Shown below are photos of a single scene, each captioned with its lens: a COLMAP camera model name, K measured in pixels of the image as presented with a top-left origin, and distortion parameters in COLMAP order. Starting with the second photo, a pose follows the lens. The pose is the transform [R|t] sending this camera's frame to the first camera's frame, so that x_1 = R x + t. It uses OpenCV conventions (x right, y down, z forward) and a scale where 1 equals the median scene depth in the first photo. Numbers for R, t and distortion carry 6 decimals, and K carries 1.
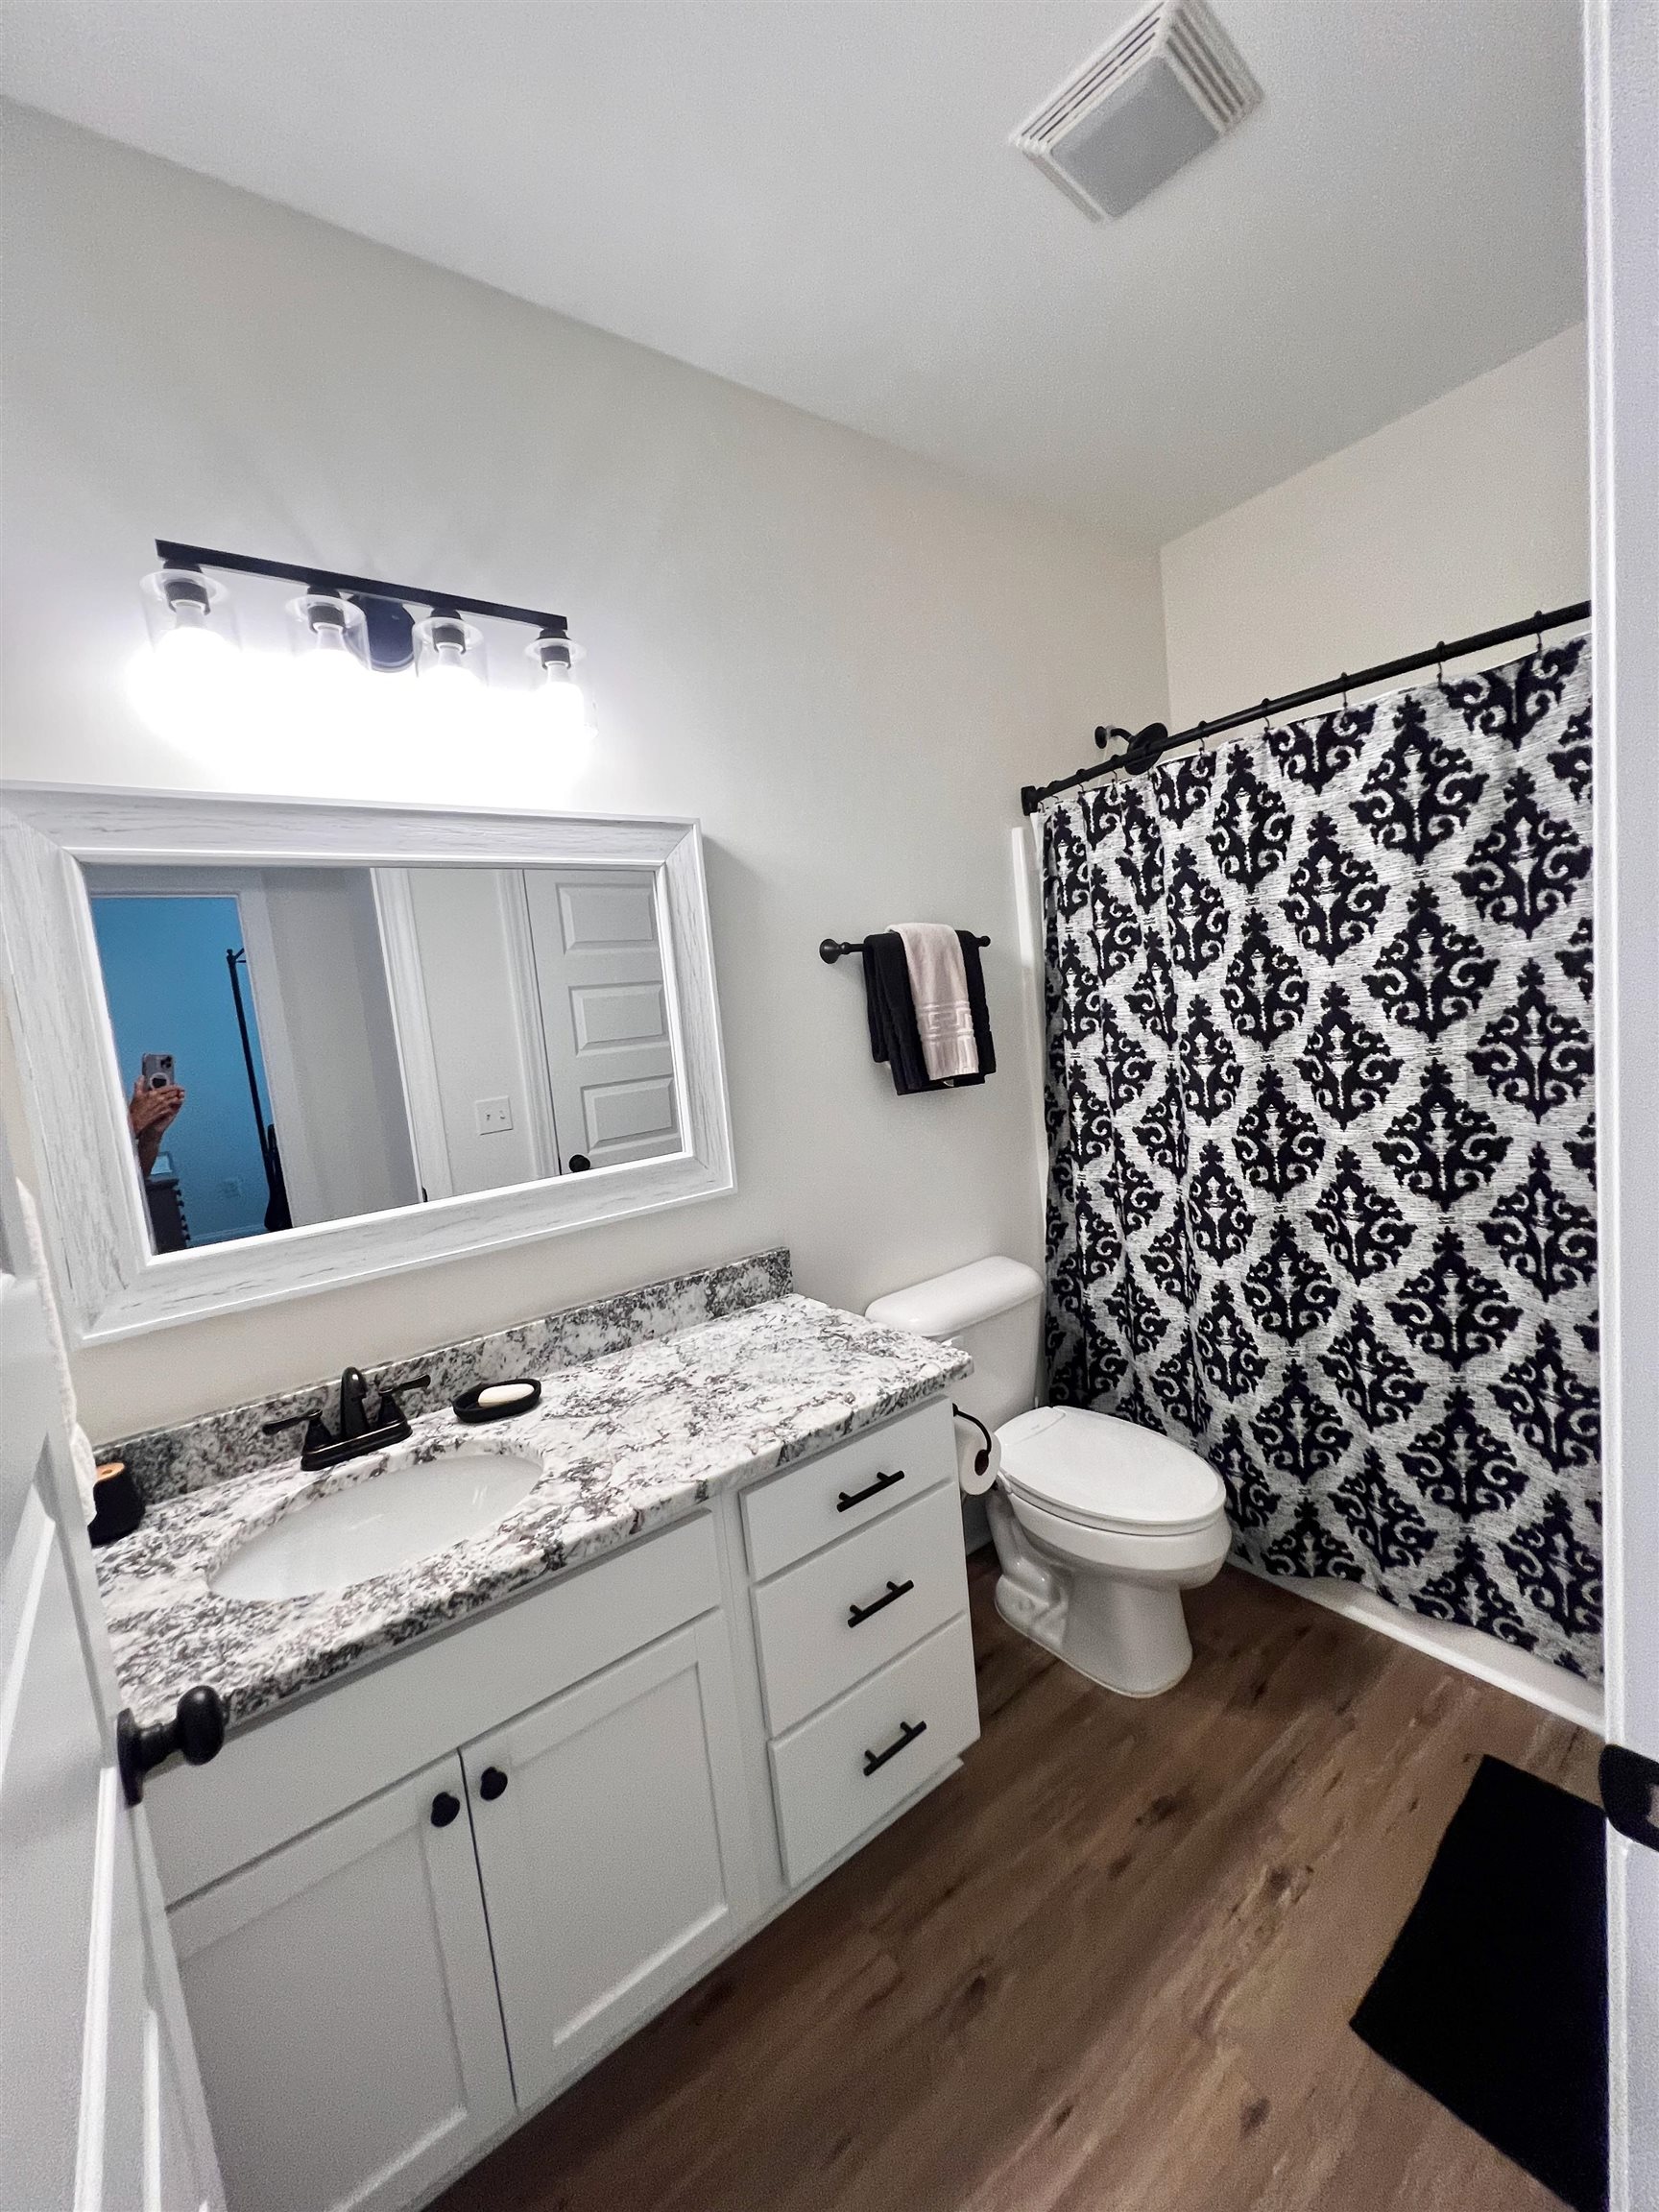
lens RADIAL K [[832.3, 0, 829.5], [0, 832.3, 1106.0], [0, 0, 1]] dist [-0.000152, 0.000021]
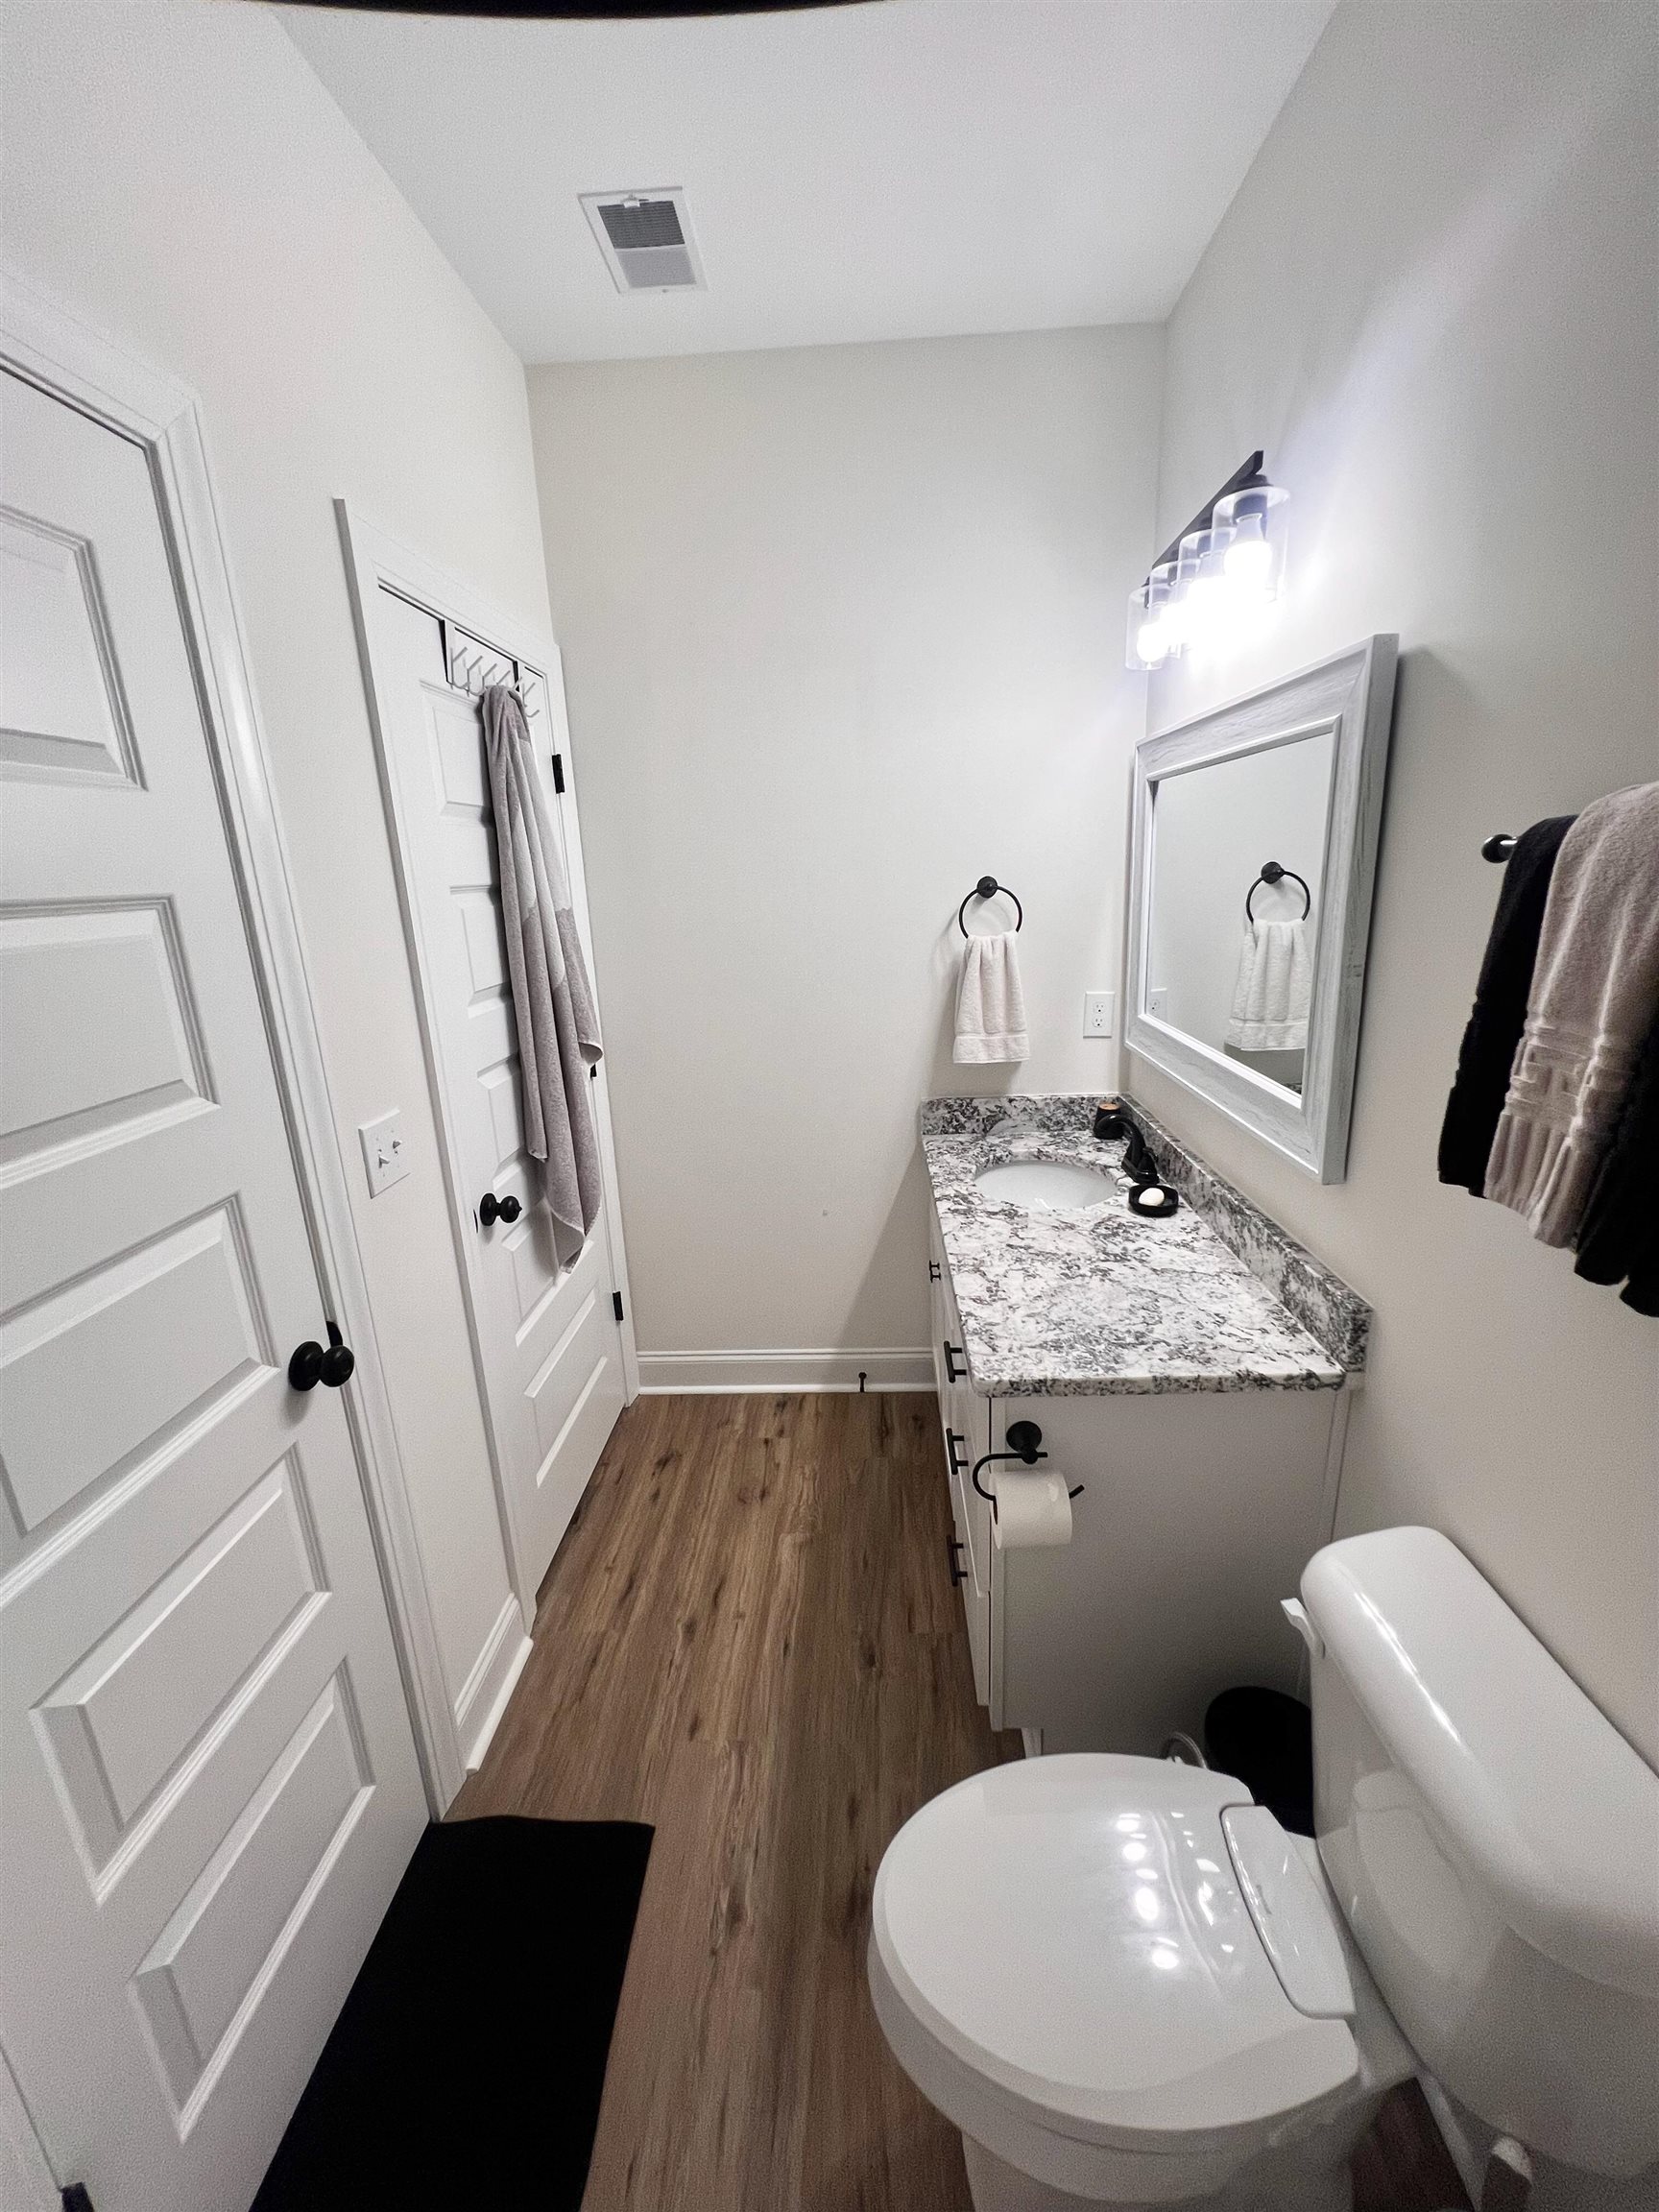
lens RADIAL K [[897.2, 0, 840.0], [0, 897.2, 1102.1], [0, 0, 1]] dist [0.000296, 0.000000]
pose [[-0.608902, 0.322716, -0.724633, 0.998299], [0.013891, 0.917702, 0.397027, -0.400134], [0.793124, 0.231685, -0.563273, 1.591177]]
